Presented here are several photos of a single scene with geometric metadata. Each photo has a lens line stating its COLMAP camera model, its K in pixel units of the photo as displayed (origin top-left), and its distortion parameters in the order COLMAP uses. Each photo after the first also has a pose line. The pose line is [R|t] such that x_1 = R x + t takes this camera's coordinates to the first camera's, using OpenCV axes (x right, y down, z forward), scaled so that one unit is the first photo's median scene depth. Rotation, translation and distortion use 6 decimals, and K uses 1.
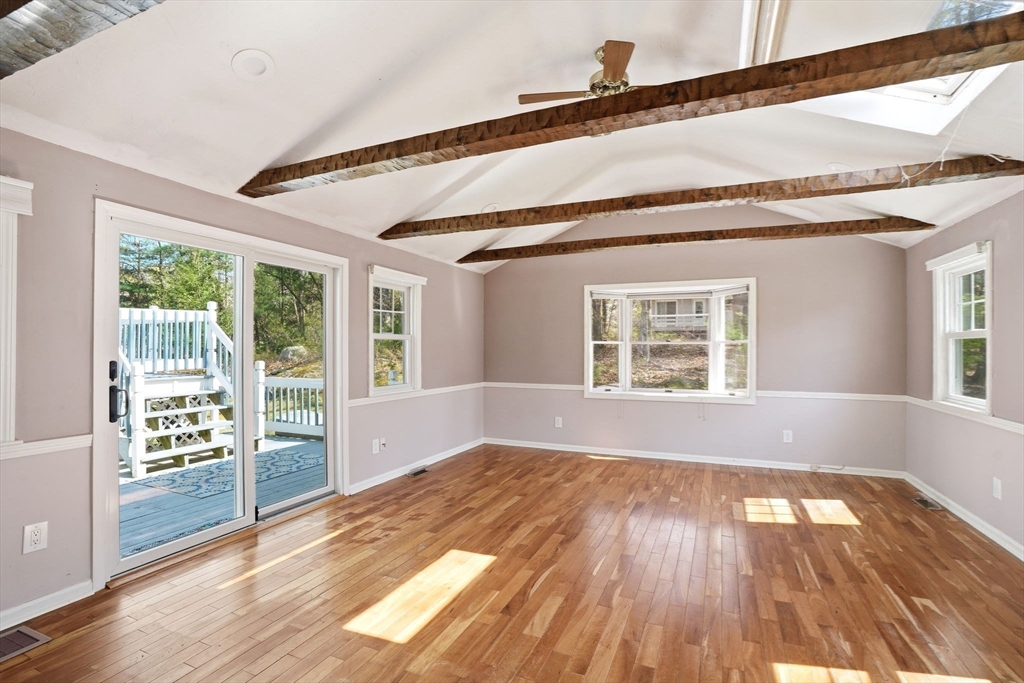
lens RADIAL K [[479.9, 0, 506.8], [0, 479.9, 344.3], [0, 0, 1]] dist [-0.076655, 0.030549]
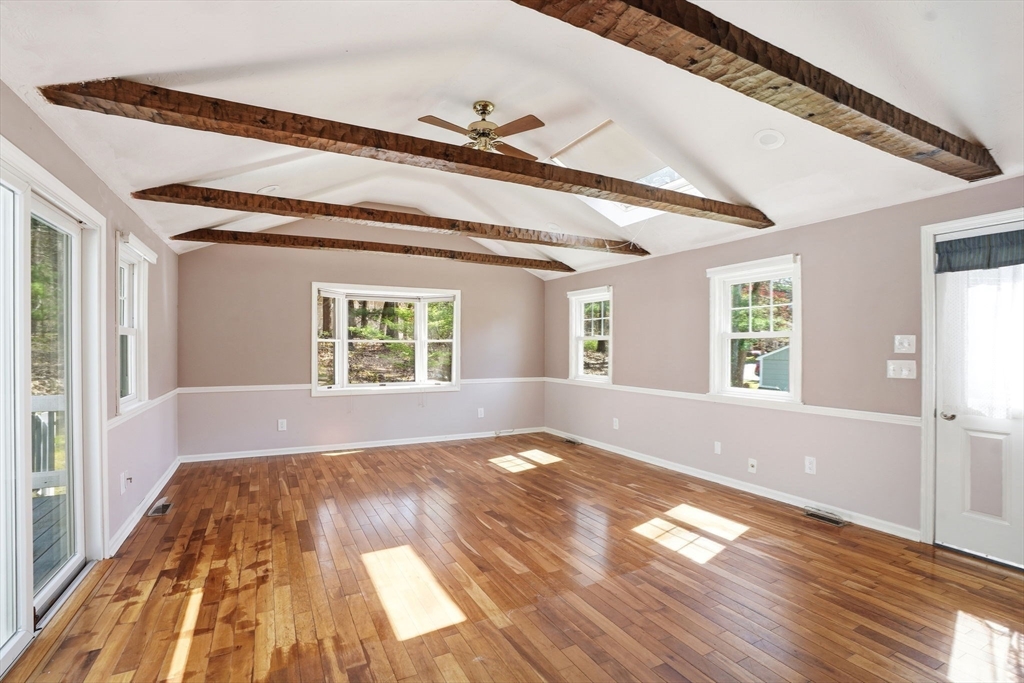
lens RADIAL K [[479.9, 0, 506.8], [0, 479.9, 344.3], [0, 0, 1]] dist [-0.076655, 0.030549]
pose [[0.620106, 0.001497, 0.784517, -0.543346], [-0.006980, 0.999969, 0.003608, -0.002681], [-0.784487, -0.007713, 0.620097, 0.133631]]
